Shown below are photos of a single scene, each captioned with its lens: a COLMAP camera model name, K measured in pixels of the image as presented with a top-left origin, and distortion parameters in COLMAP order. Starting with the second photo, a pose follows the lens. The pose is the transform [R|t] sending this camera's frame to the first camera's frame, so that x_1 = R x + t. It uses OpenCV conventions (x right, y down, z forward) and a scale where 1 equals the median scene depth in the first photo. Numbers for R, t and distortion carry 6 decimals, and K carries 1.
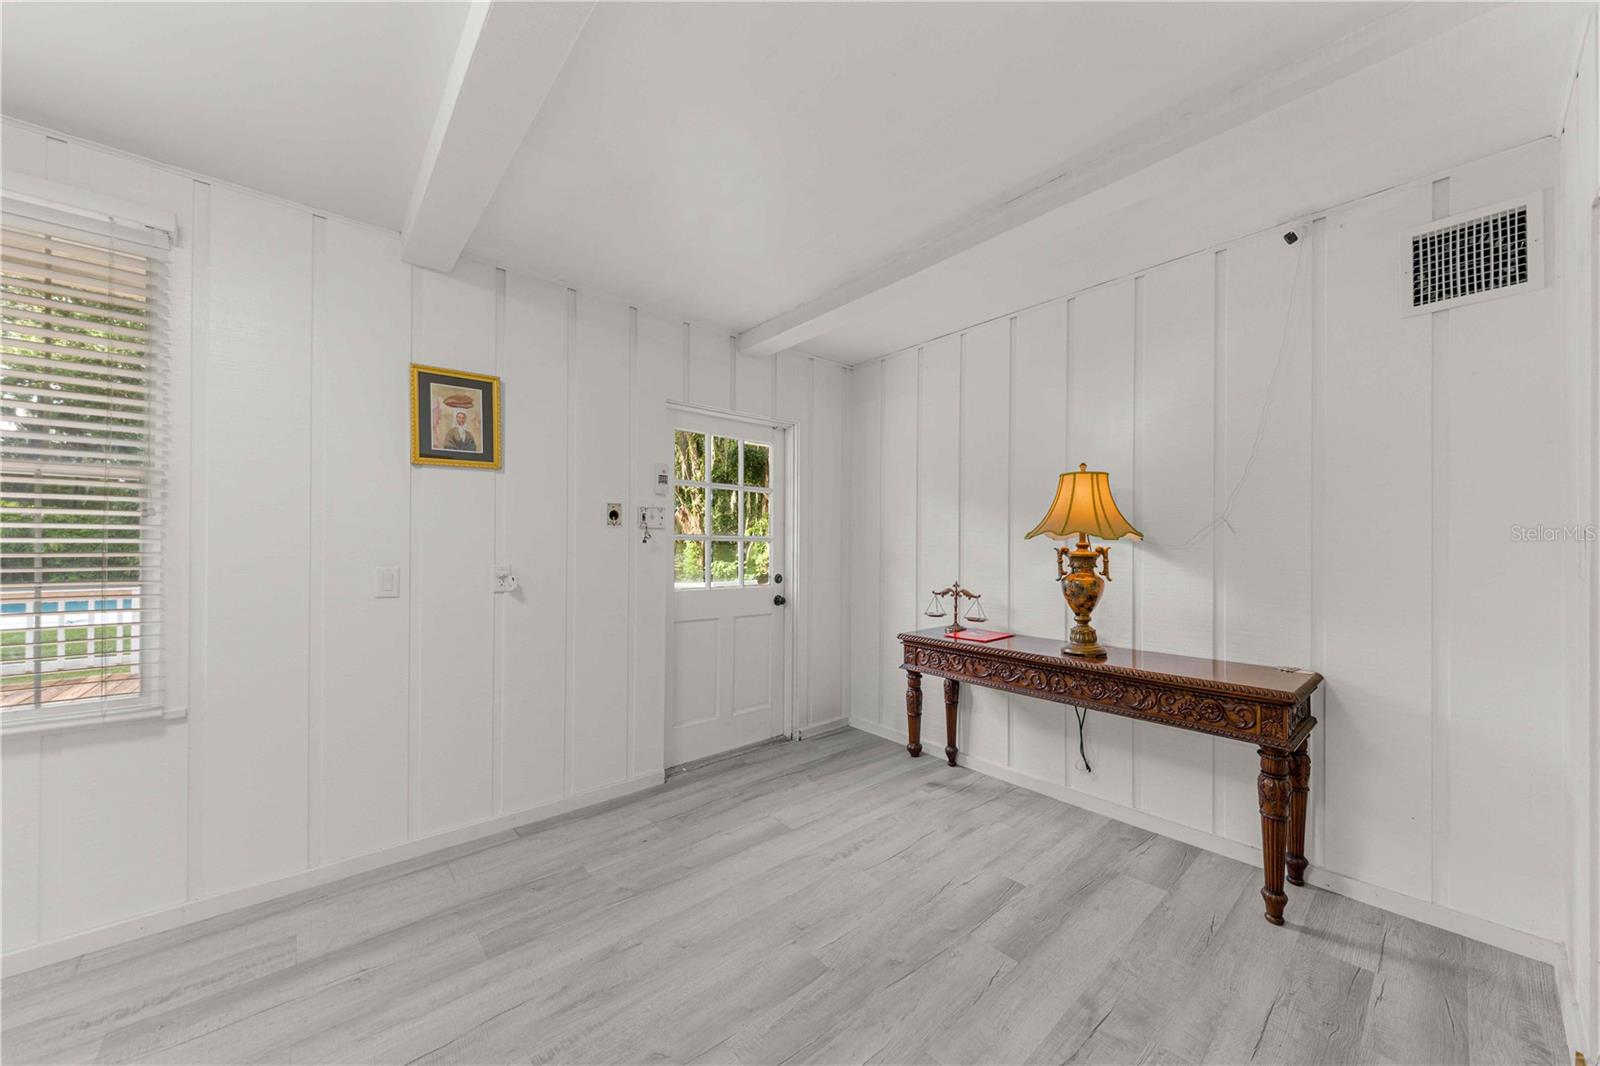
lens RADIAL K [[570.1, 0, 797.0], [0, 570.1, 539.5], [0, 0, 1]] dist [0.017358, -0.004084]
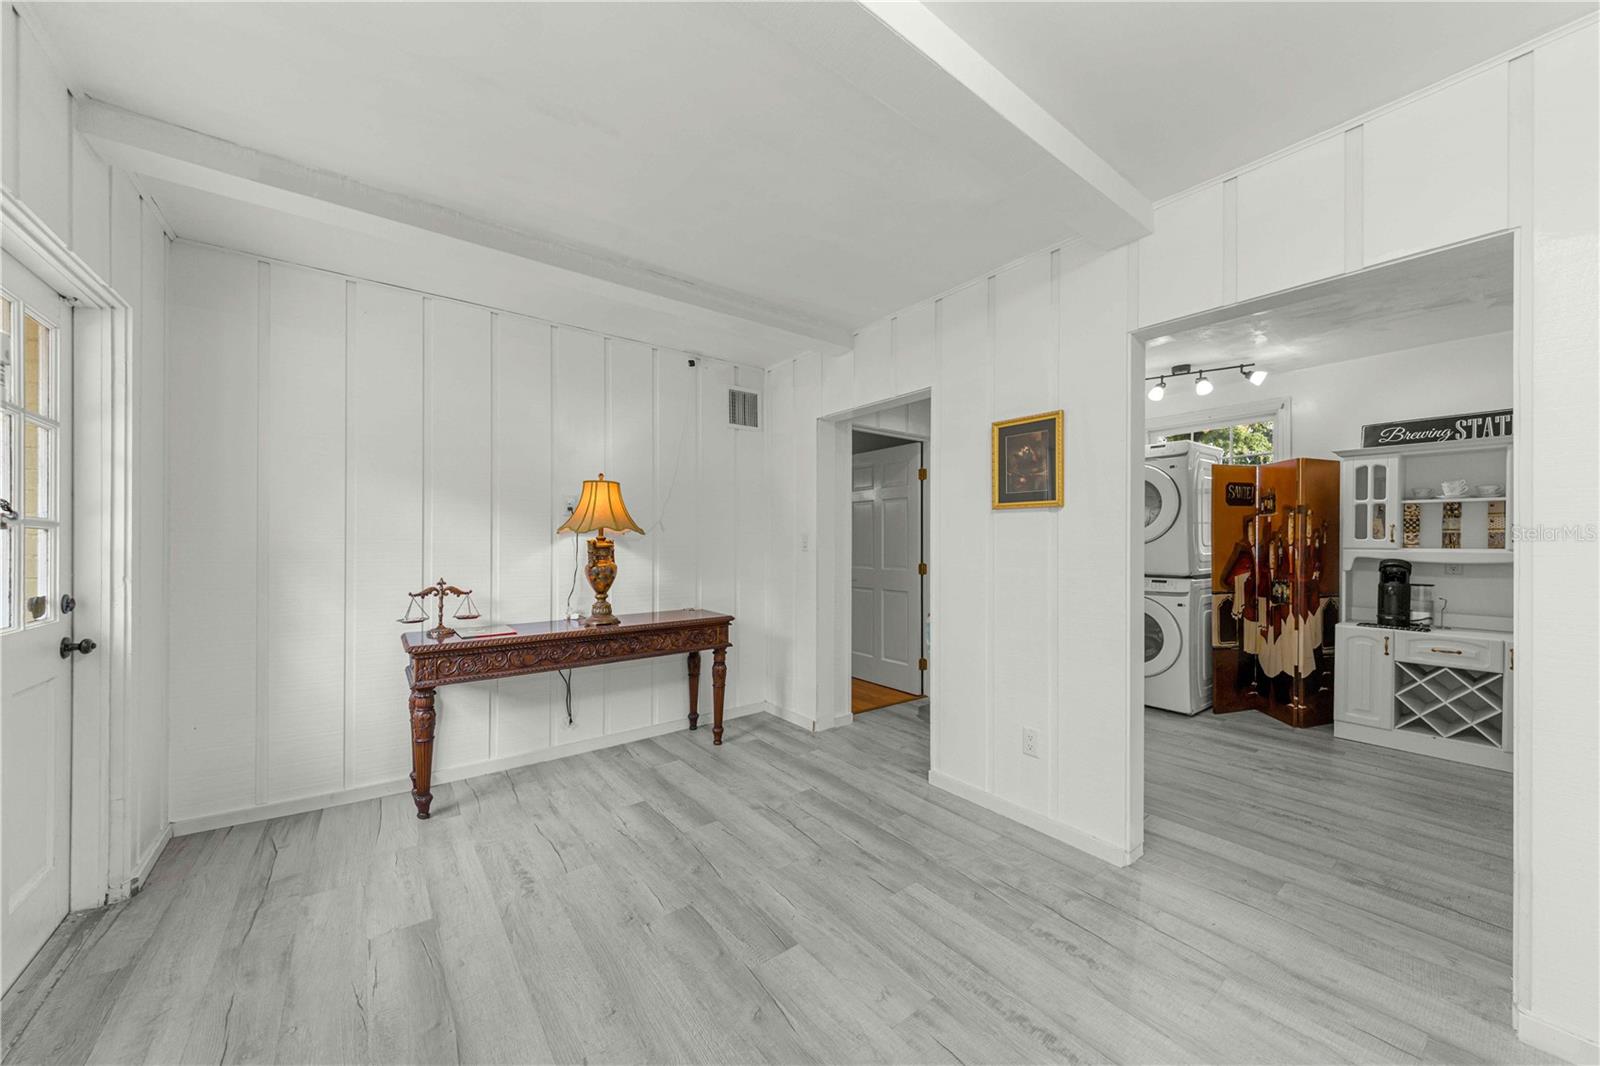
lens RADIAL K [[570.1, 0, 797.0], [0, 570.1, 539.5], [0, 0, 1]] dist [0.017358, -0.004084]
pose [[0.064602, -0.000957, 0.997911, -0.730426], [-0.012055, 0.999926, 0.001740, 0.005042], [-0.997838, -0.012142, 0.064585, 0.486125]]
